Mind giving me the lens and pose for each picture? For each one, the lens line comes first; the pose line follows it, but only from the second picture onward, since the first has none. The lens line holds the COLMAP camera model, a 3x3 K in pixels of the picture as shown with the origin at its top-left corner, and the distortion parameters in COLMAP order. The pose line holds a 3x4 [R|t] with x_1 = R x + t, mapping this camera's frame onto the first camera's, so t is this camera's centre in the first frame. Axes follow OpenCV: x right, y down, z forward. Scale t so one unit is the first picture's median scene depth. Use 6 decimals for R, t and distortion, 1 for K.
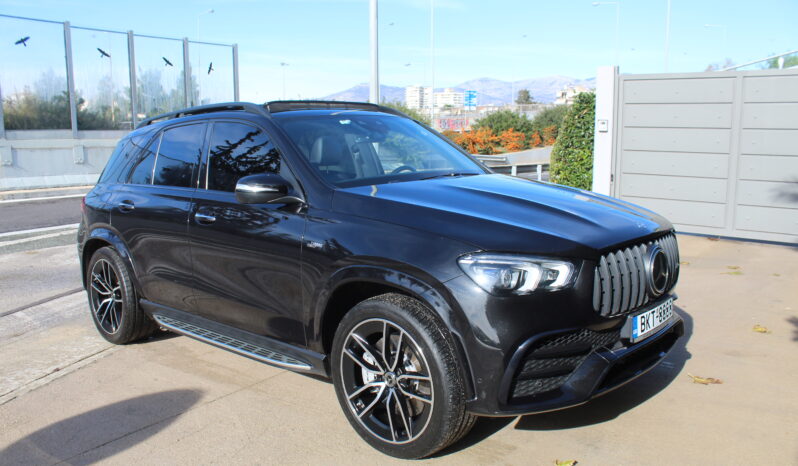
lens RADIAL K [[646.9, 0, 395.8], [0, 646.9, 233.8], [0, 0, 1]] dist [-0.154937, 0.122386]
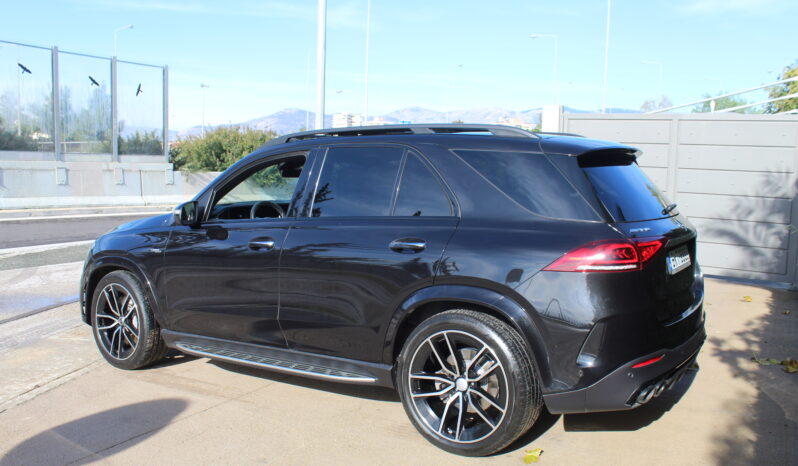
lens RADIAL K [[688.5, 0, 398.8], [0, 688.5, 232.3], [0, 0, 1]] dist [-0.118448, 0.036541]
pose [[0.993476, 0.017634, 0.112671, -0.078101], [-0.011267, 0.998316, -0.056900, 0.020732], [-0.113484, 0.055259, 0.992002, -0.145190]]
